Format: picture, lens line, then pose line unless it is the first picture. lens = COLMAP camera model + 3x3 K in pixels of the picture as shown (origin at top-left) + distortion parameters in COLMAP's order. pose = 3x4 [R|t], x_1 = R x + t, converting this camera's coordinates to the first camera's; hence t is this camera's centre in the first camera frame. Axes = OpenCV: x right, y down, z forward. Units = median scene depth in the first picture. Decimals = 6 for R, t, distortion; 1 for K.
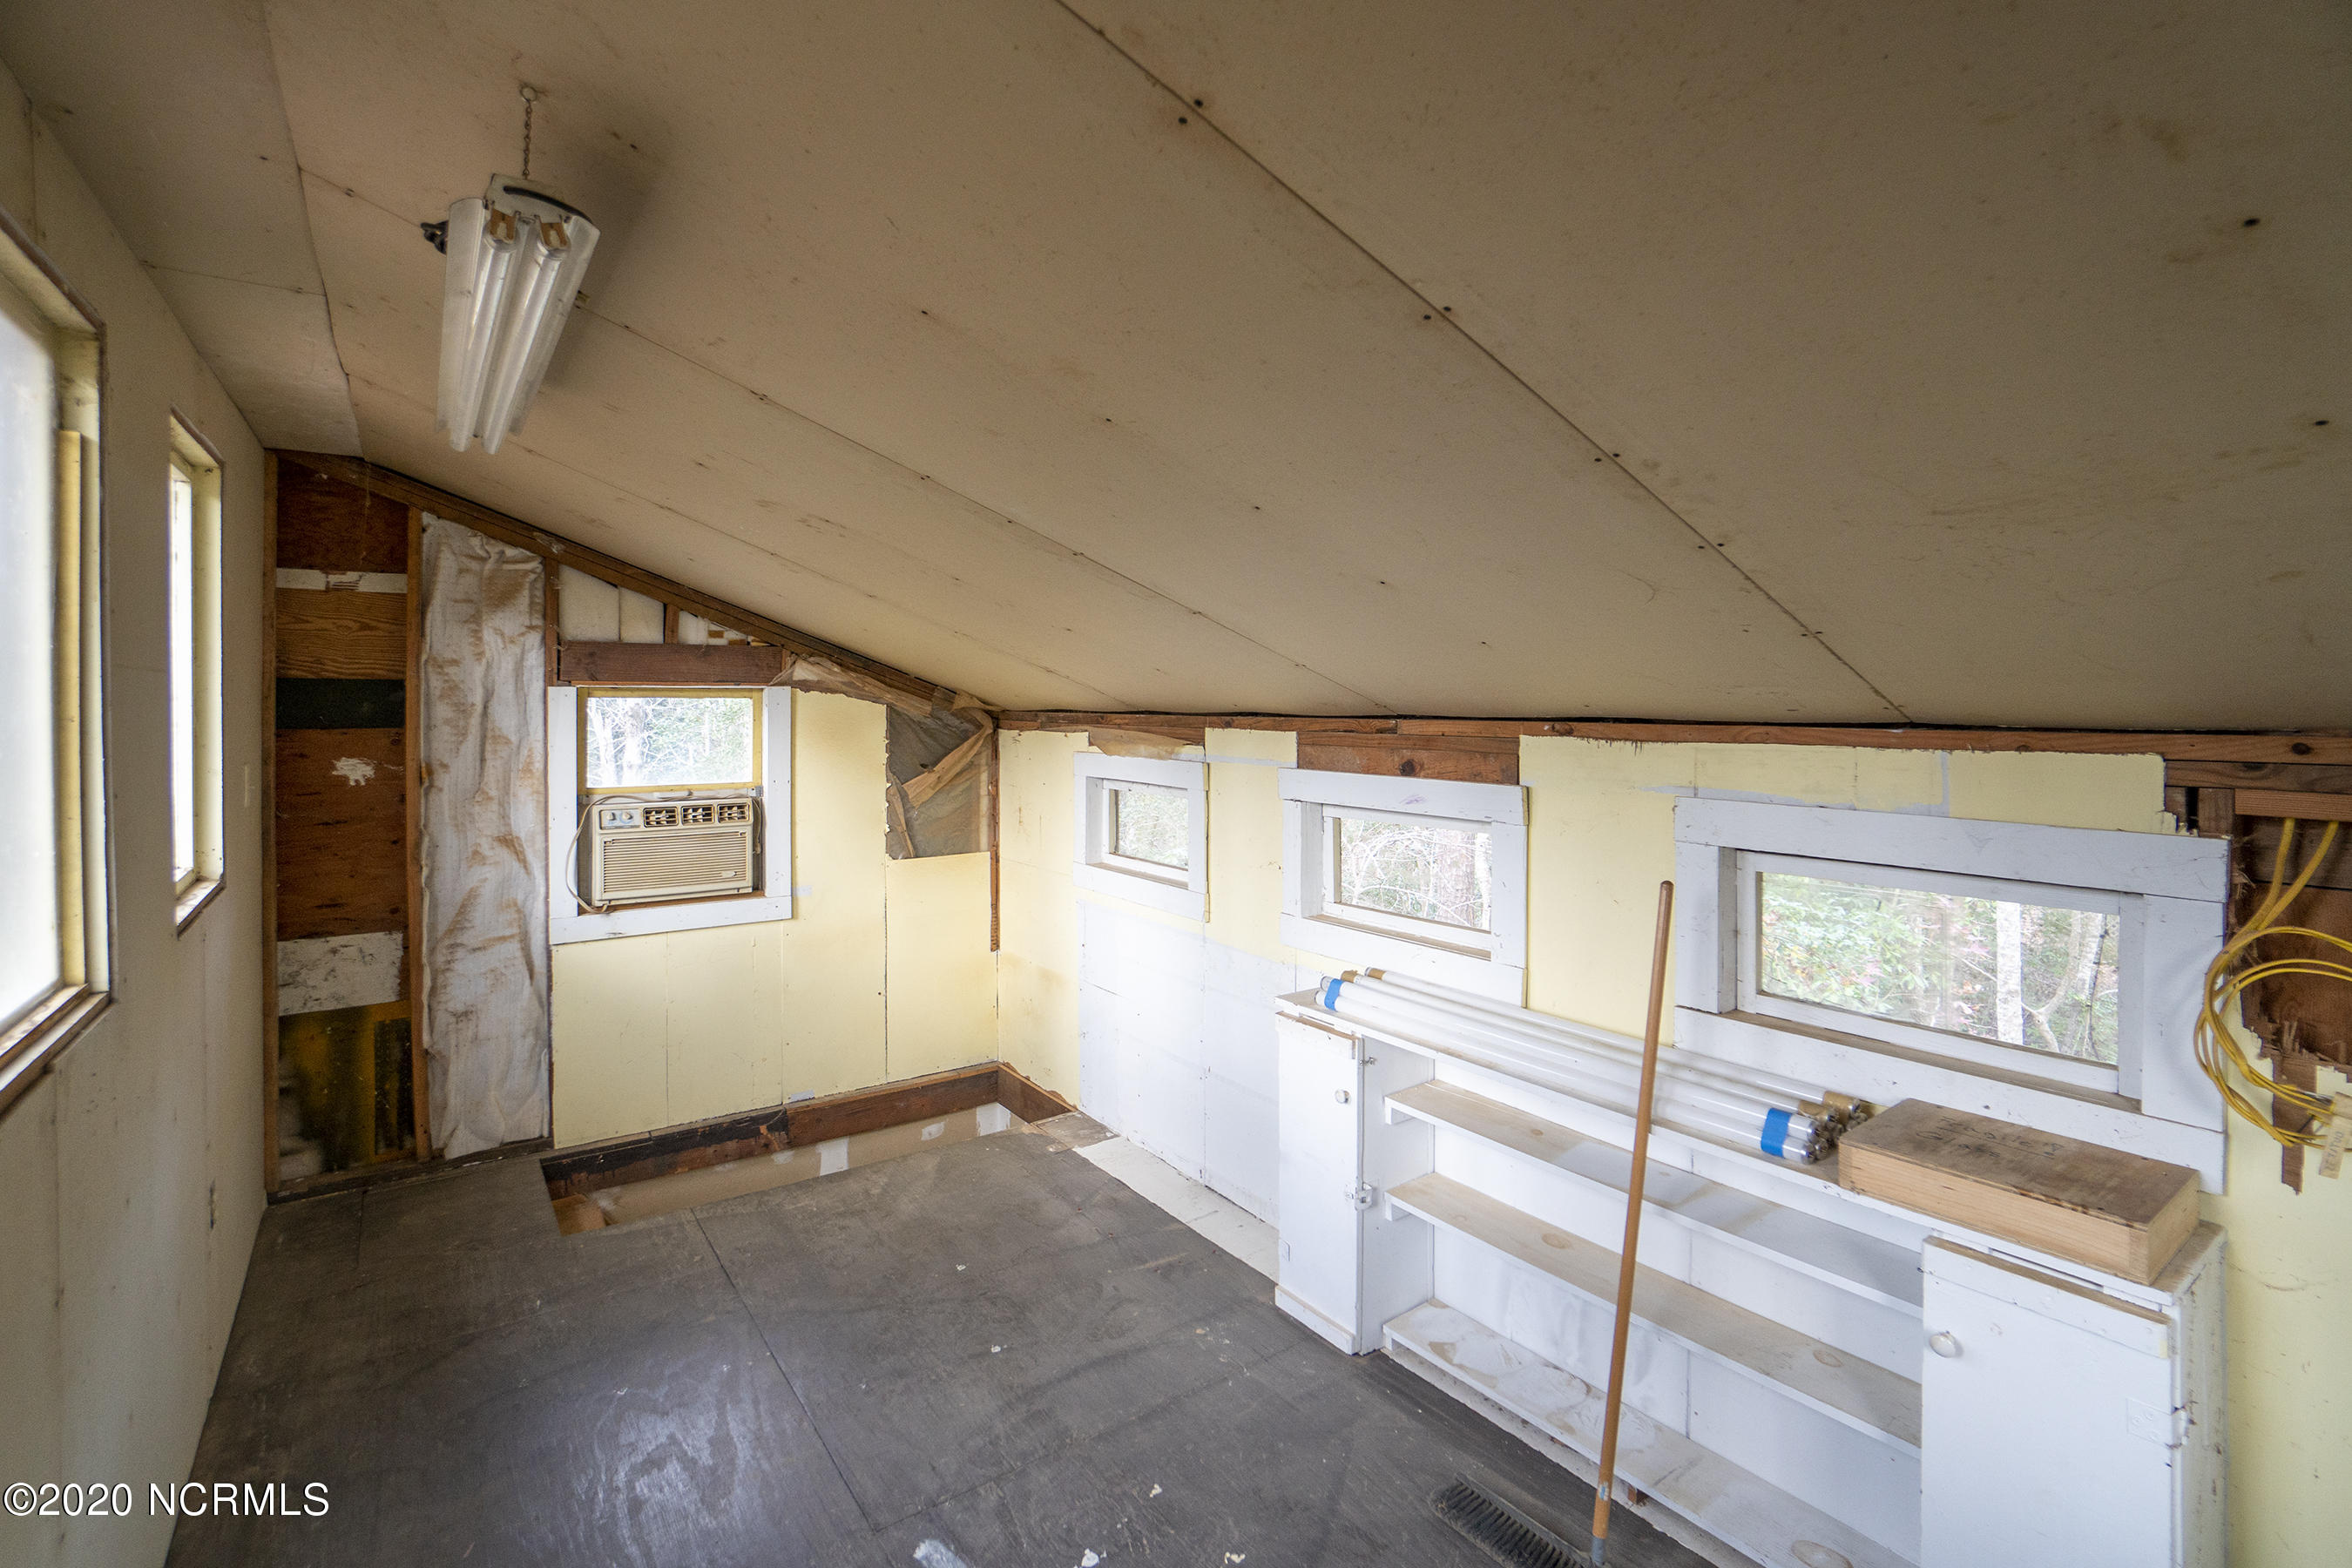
lens RADIAL K [[1106.8, 0, 1162.9], [0, 1106.8, 731.4], [0, 0, 1]] dist [-0.064158, 0.020905]
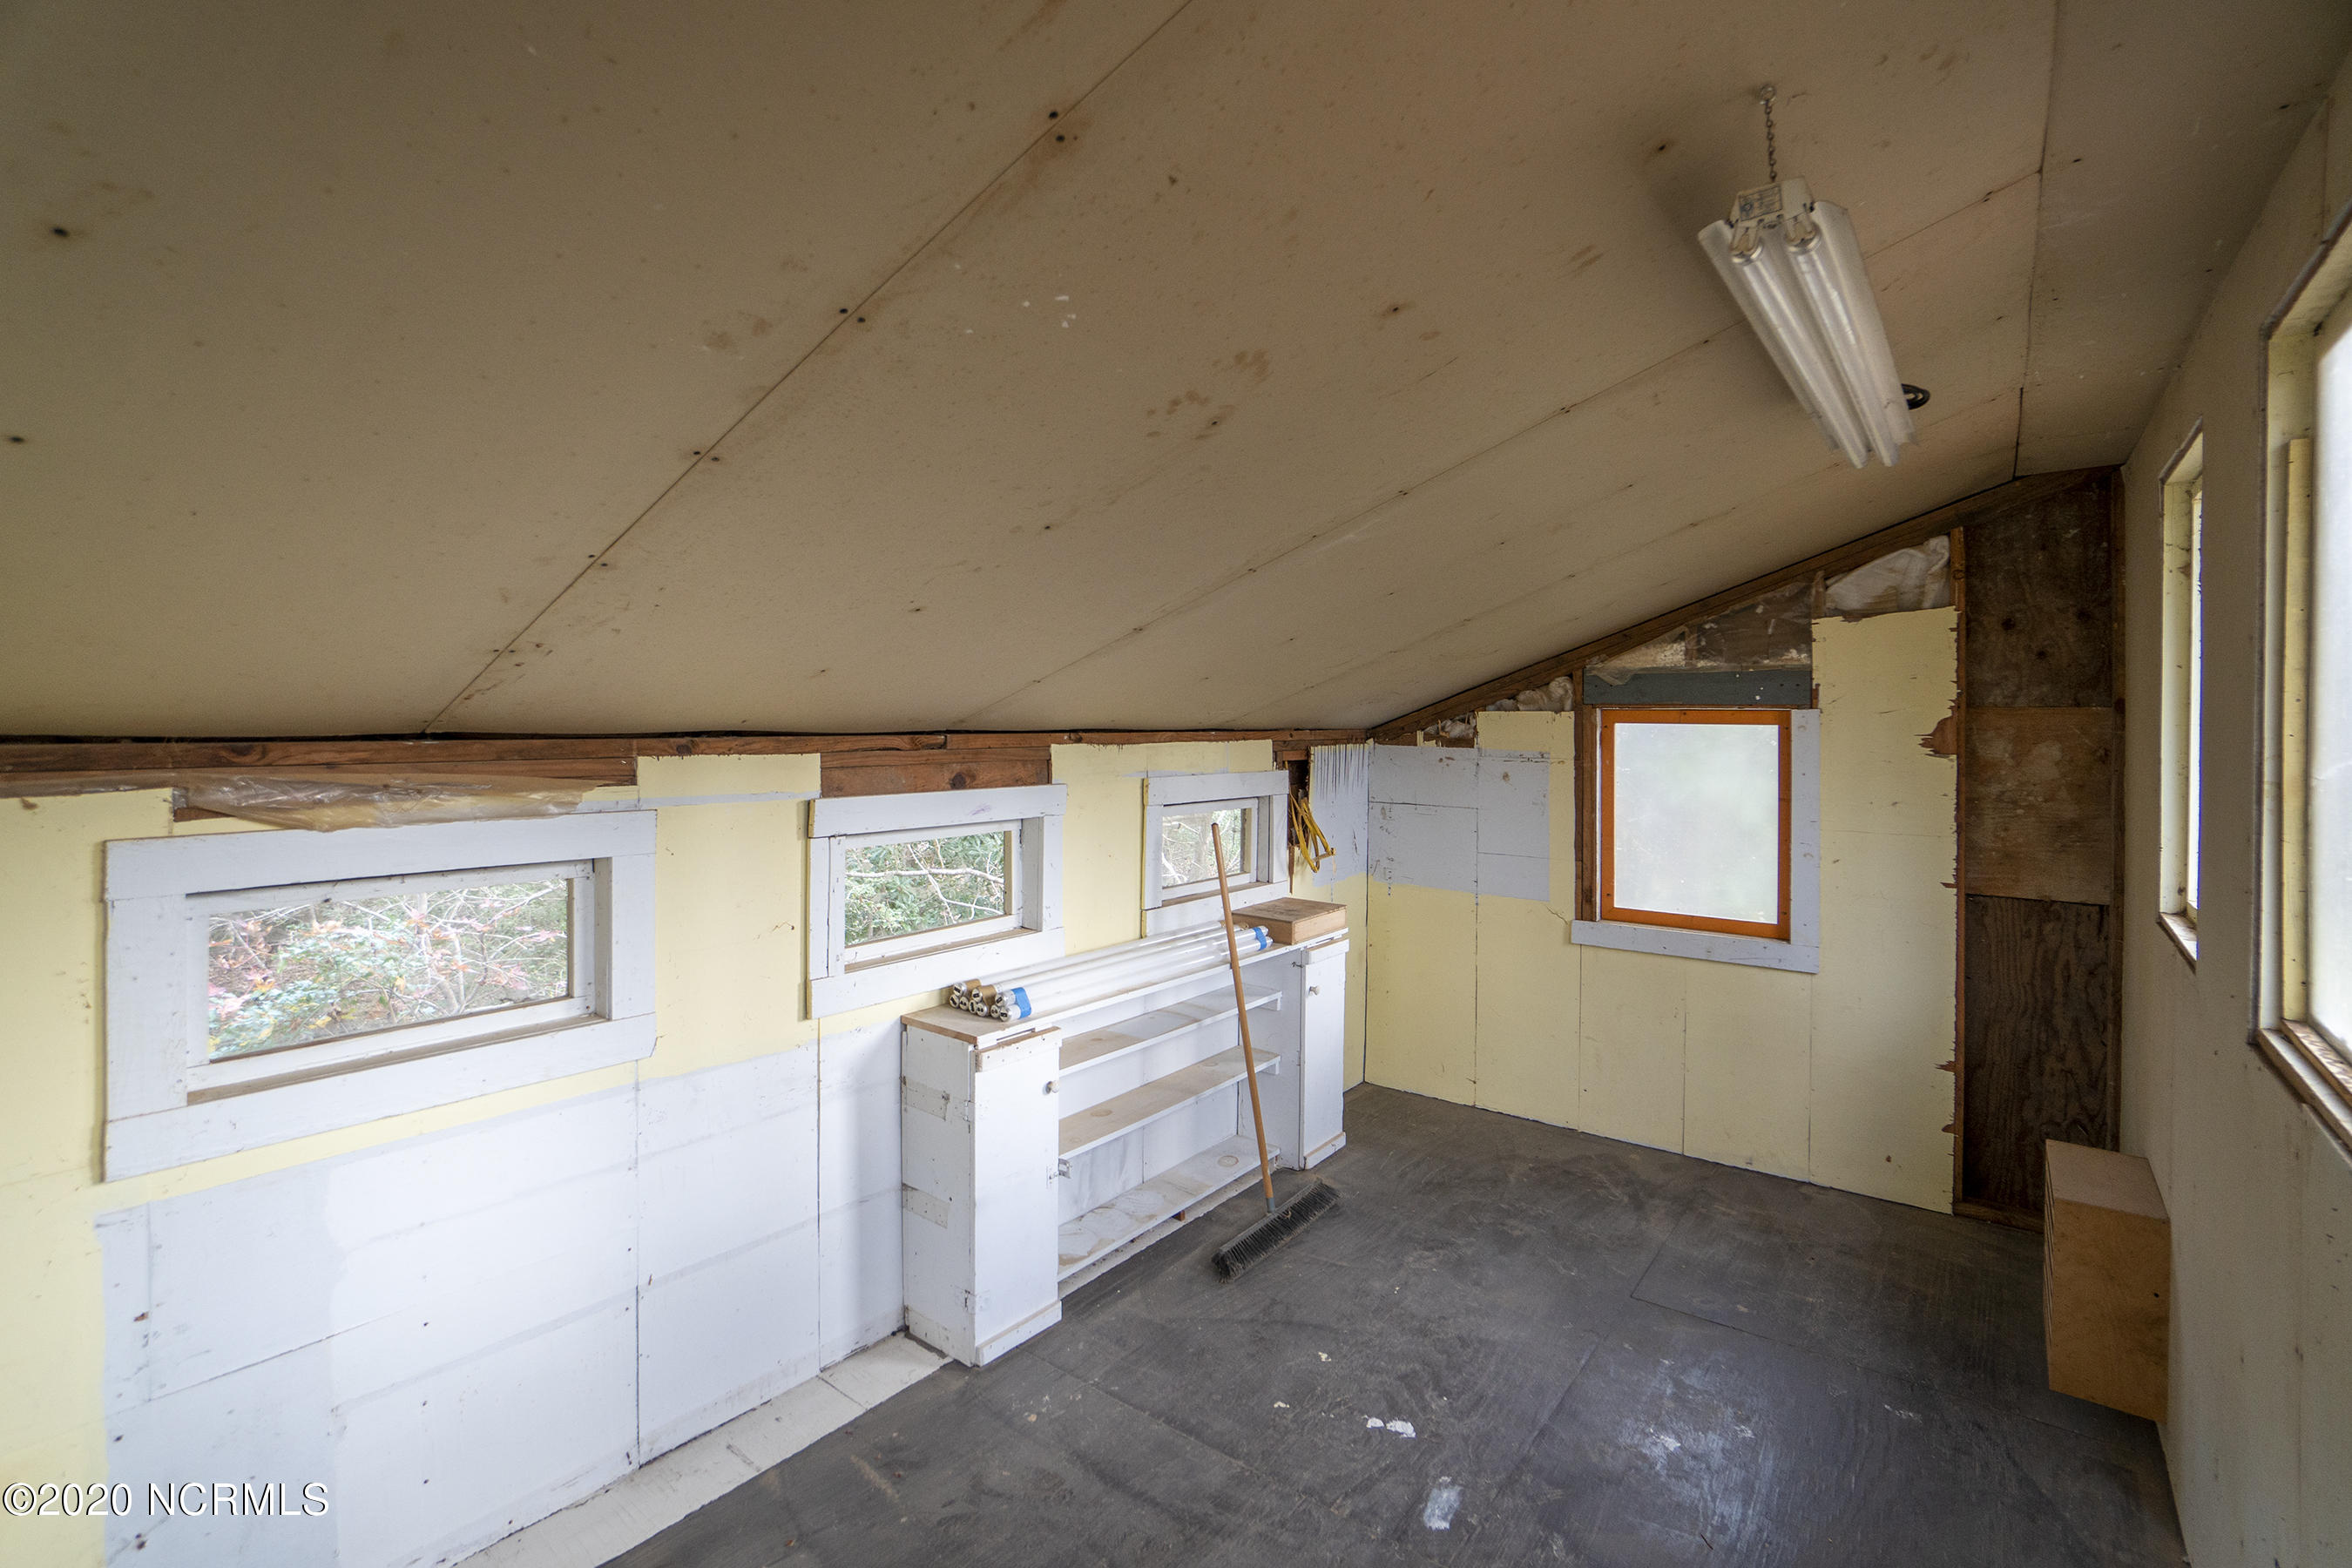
lens RADIAL K [[1106.8, 0, 1162.9], [0, 1106.8, 731.4], [0, 0, 1]] dist [-0.064158, 0.020905]
pose [[-0.298051, -0.015311, 0.954427, -0.875741], [0.019389, 0.999568, 0.022090, -0.034713], [-0.954353, 0.025089, -0.297625, 1.194416]]
